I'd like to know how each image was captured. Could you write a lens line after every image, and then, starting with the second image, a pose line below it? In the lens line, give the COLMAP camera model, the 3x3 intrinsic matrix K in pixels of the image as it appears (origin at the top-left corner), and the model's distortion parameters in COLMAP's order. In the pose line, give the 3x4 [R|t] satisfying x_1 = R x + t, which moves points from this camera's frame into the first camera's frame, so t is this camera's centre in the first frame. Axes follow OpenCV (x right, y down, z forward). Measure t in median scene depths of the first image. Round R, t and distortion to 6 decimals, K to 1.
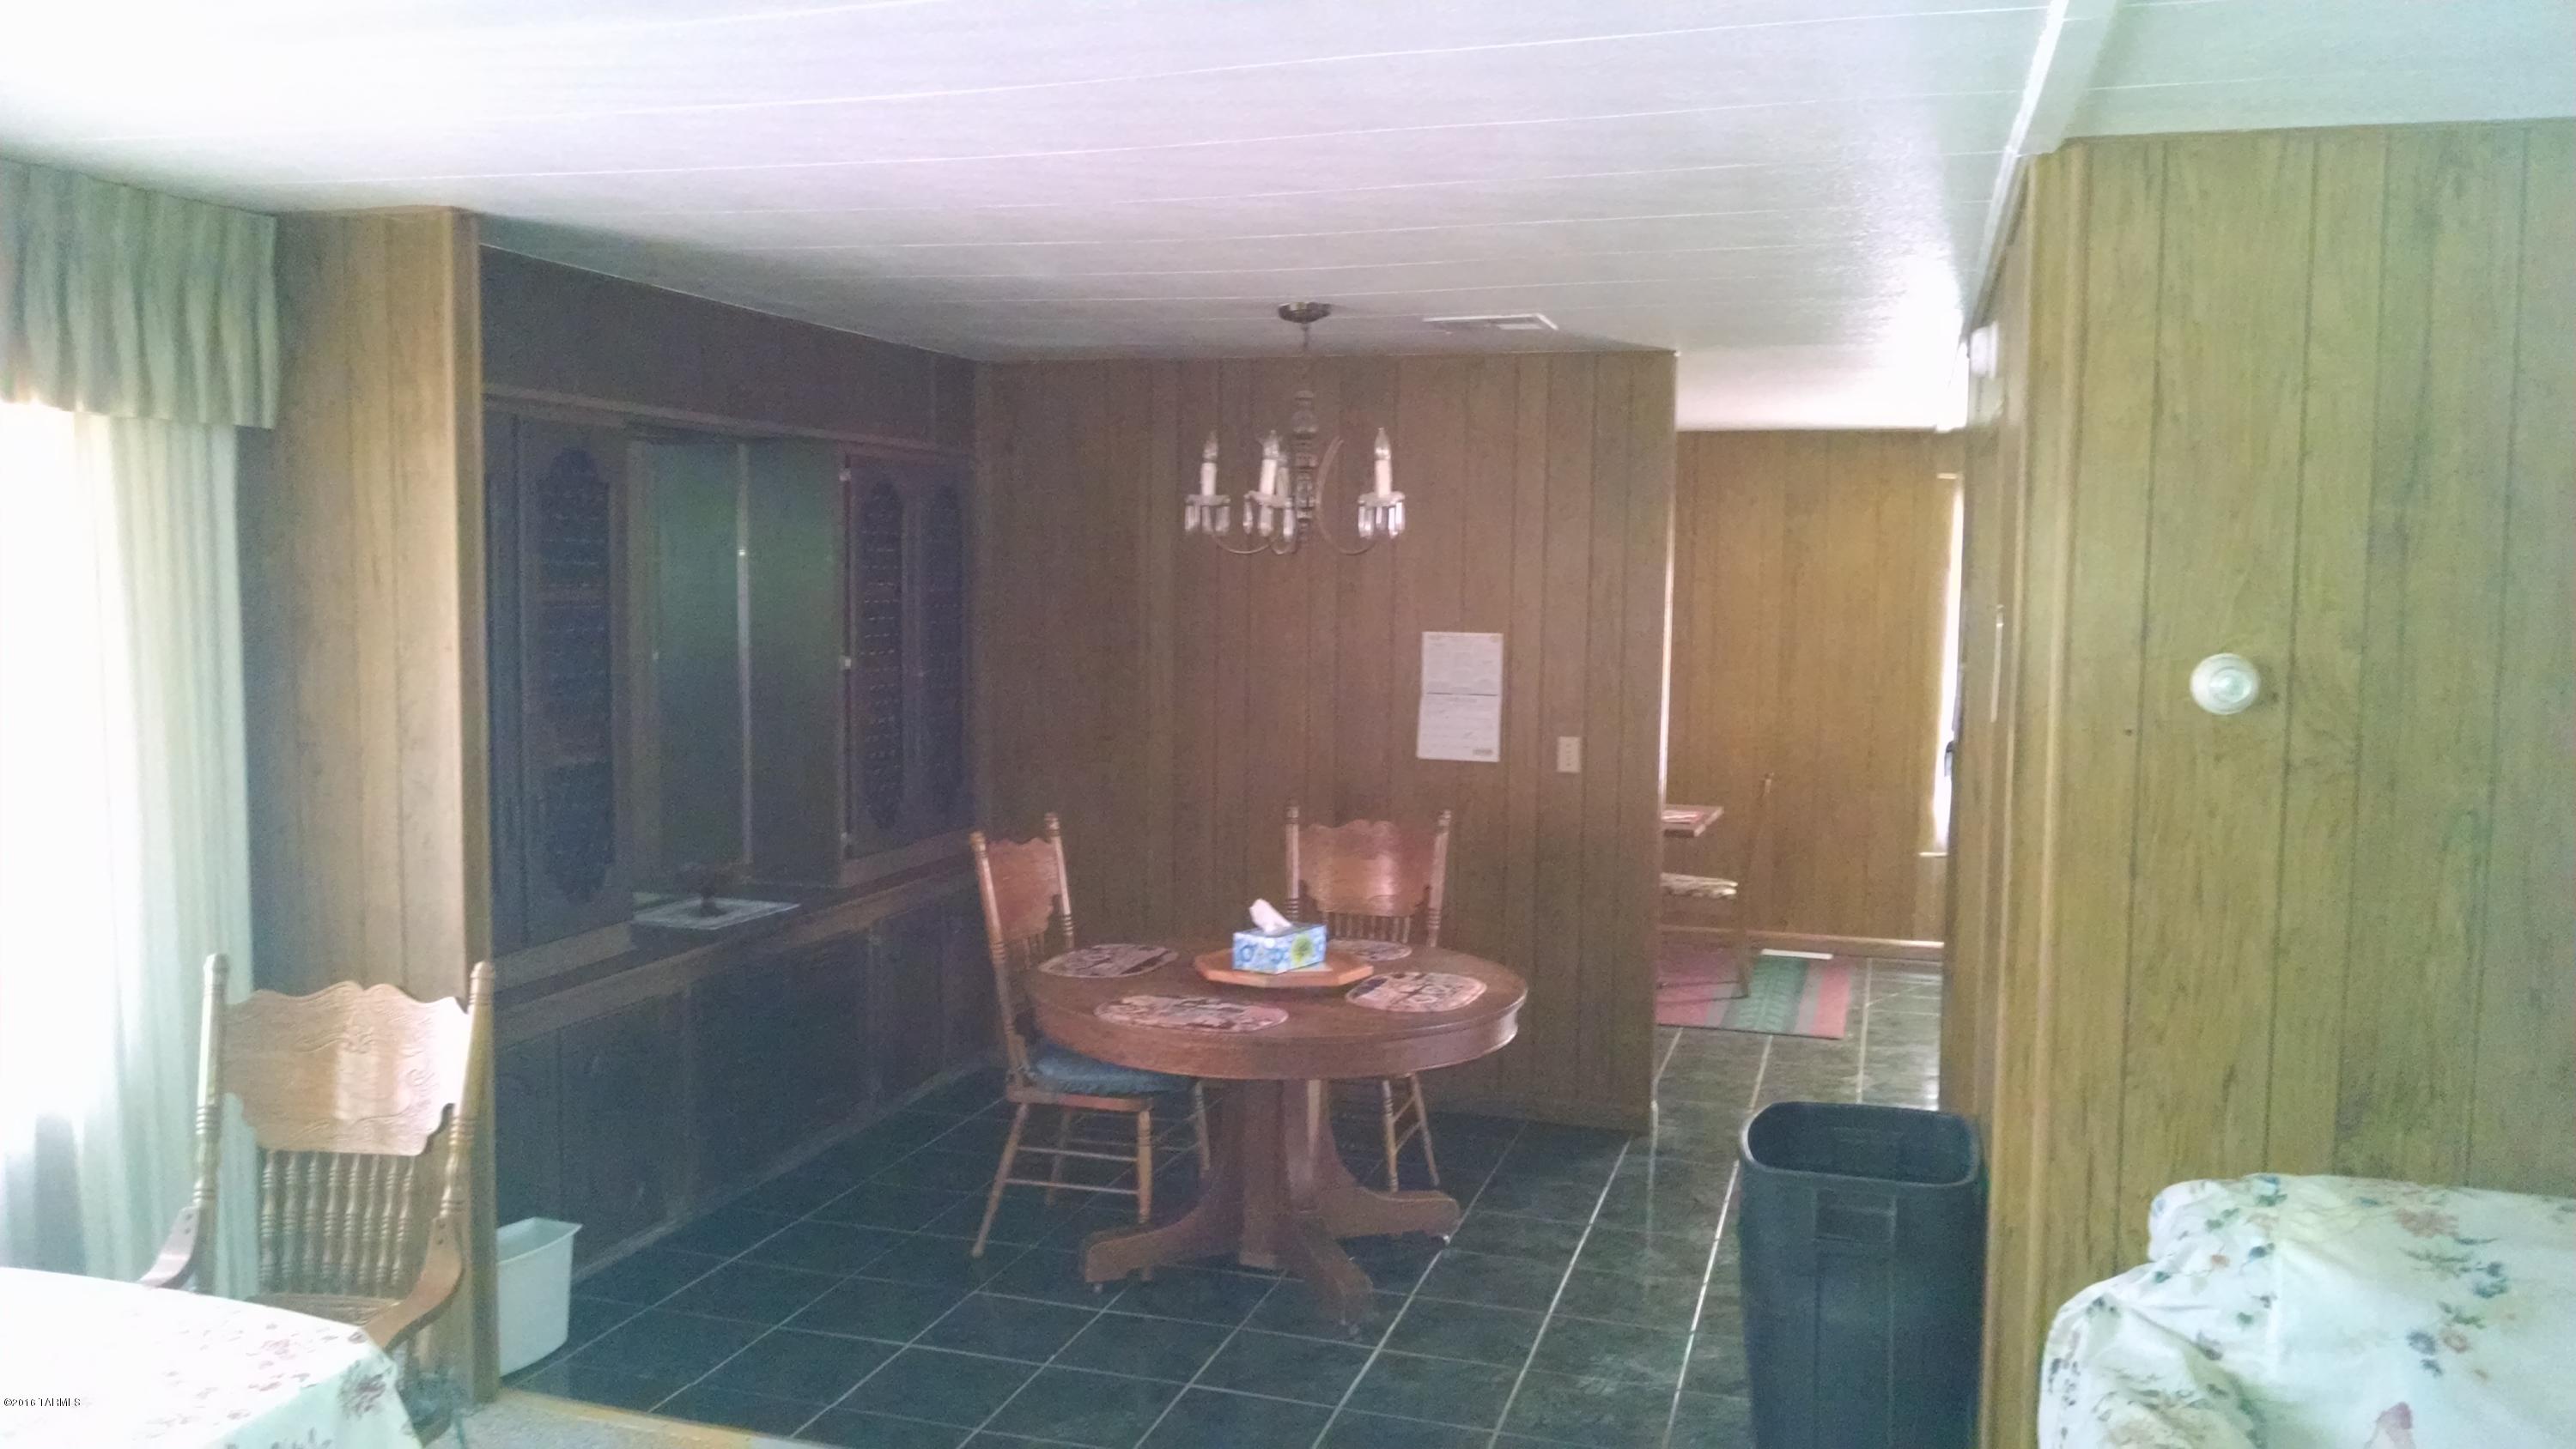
lens RADIAL K [[1938.9, 0, 1288.0], [0, 1938.9, 724.5], [0, 0, 1]] dist [0.044008, -0.091390]
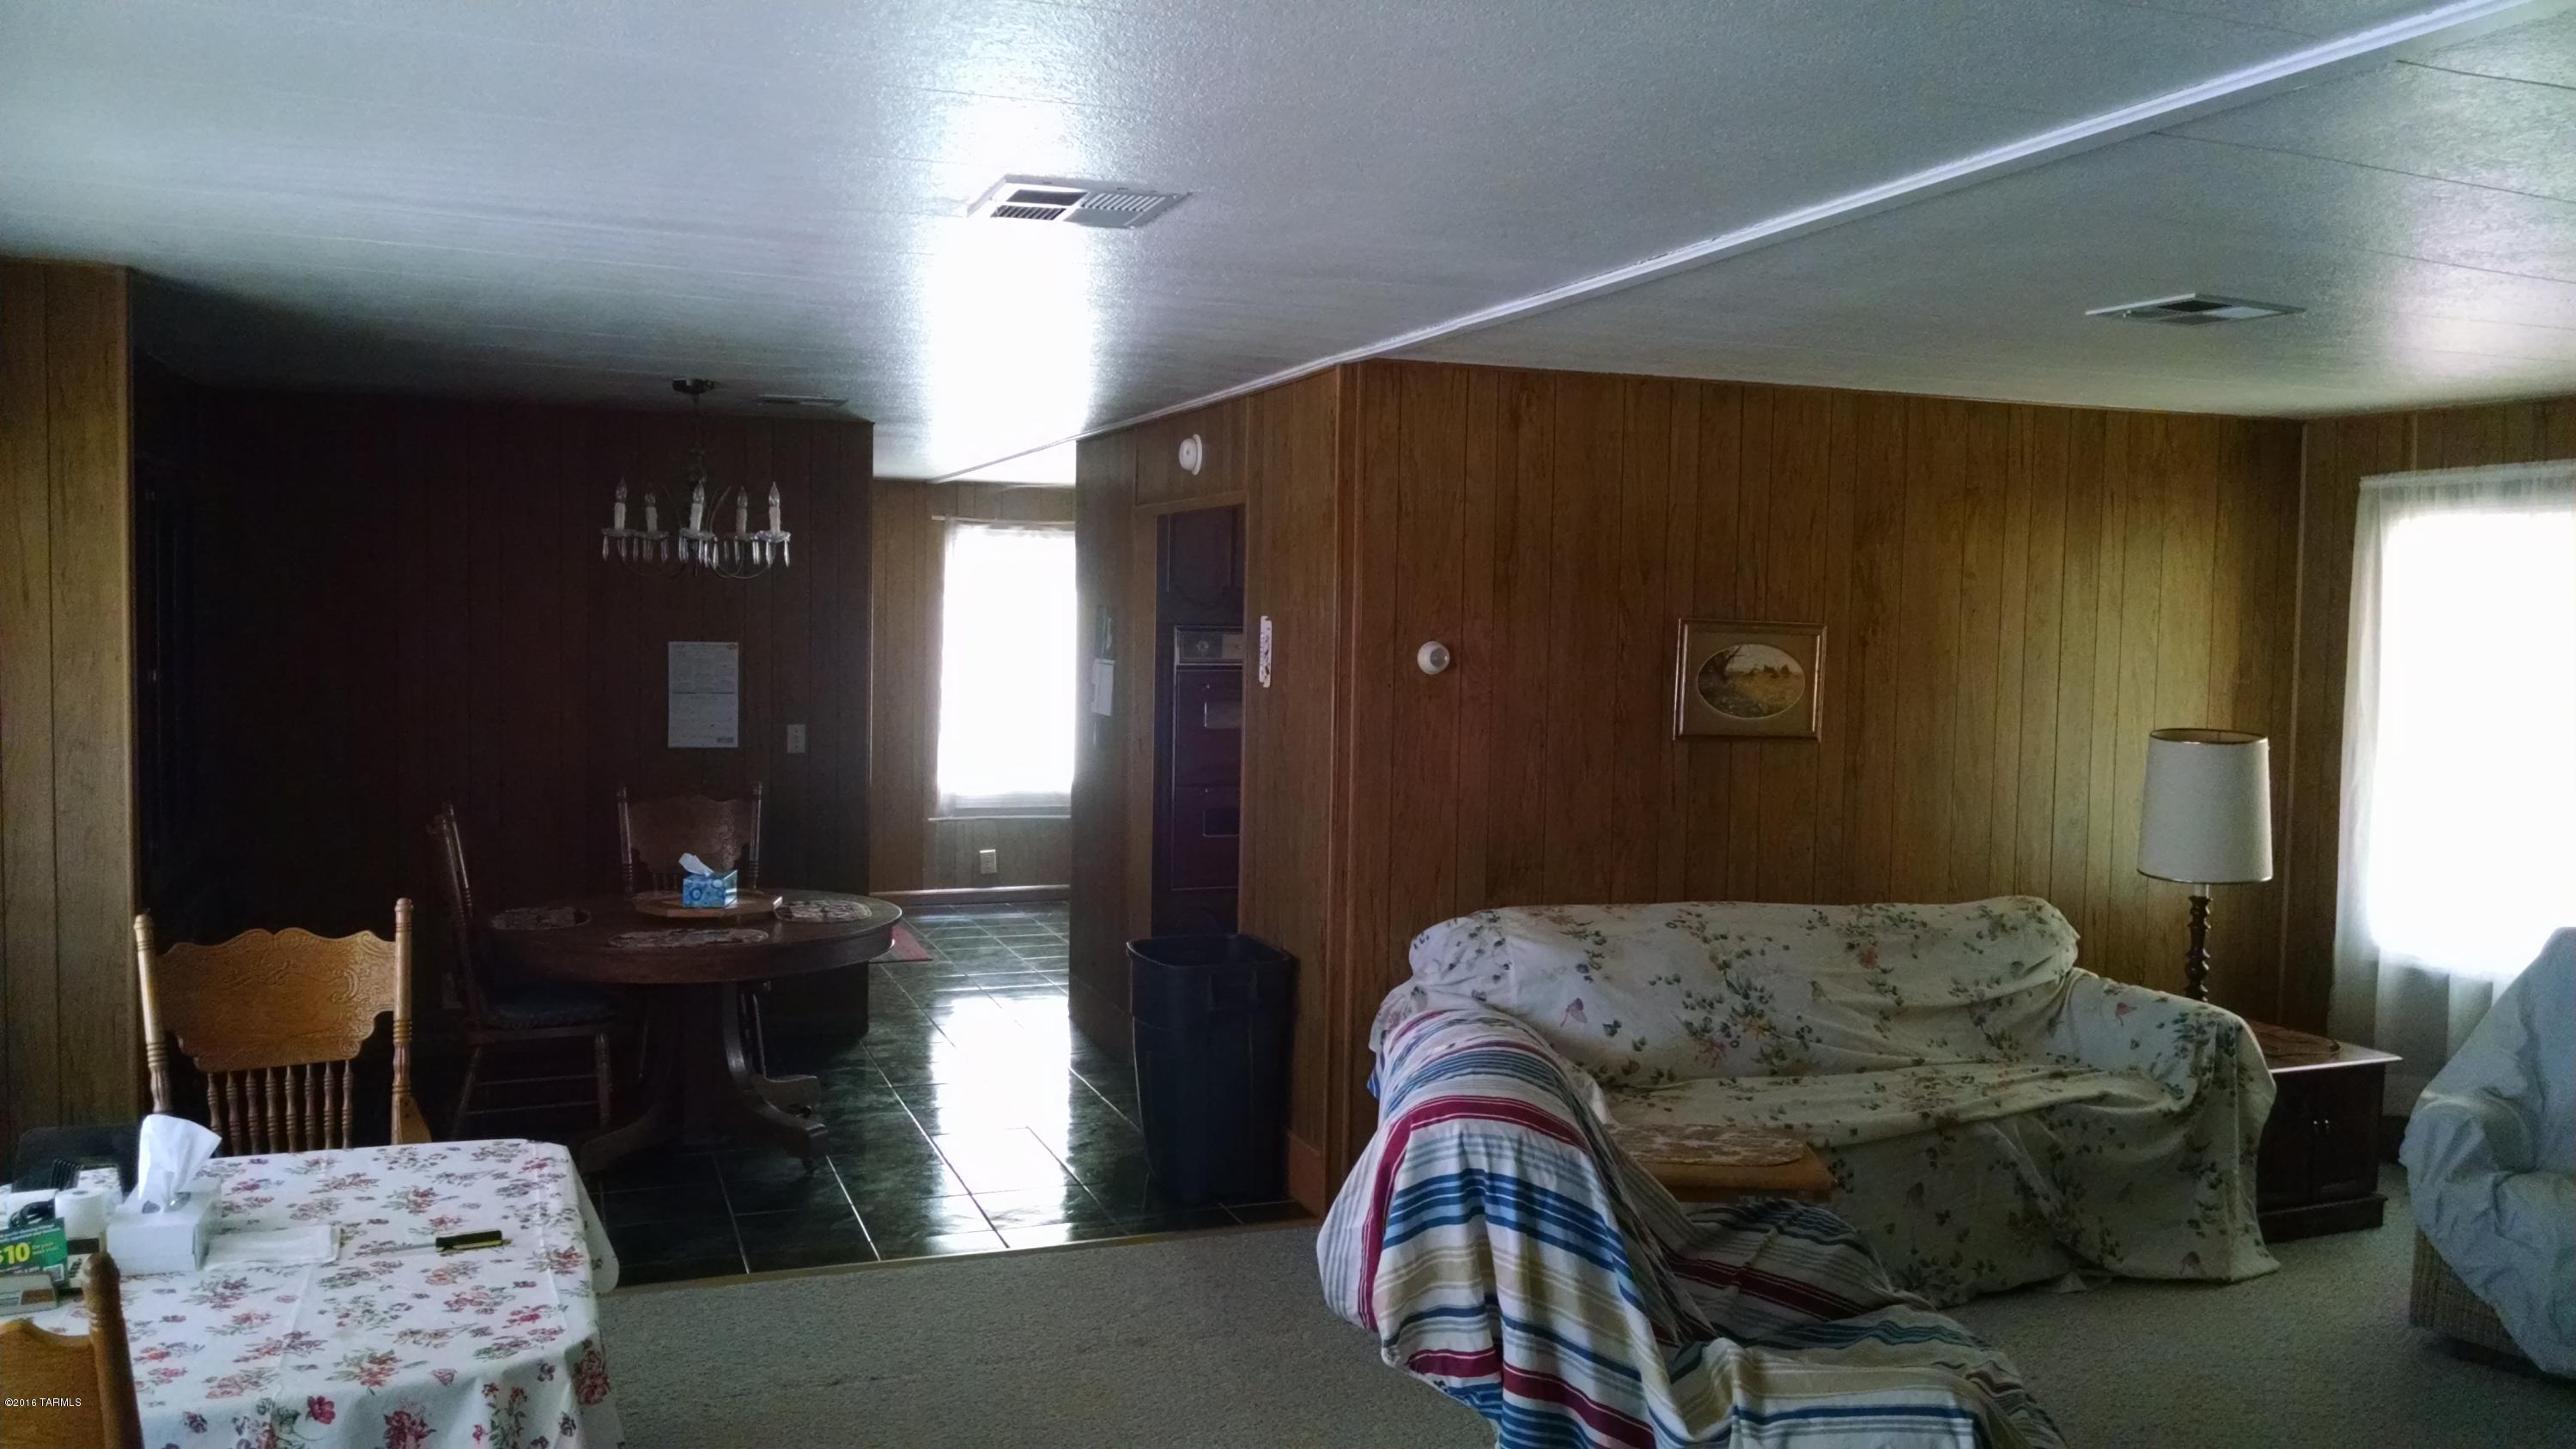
lens RADIAL K [[1938.9, 0, 1288.0], [0, 1938.9, 724.5], [0, 0, 1]] dist [0.044008, -0.091390]
pose [[0.787909, -0.036155, 0.614729, -0.735813], [0.041751, 0.999114, 0.005250, 0.026085], [-0.614374, 0.021529, 0.788721, -0.356692]]
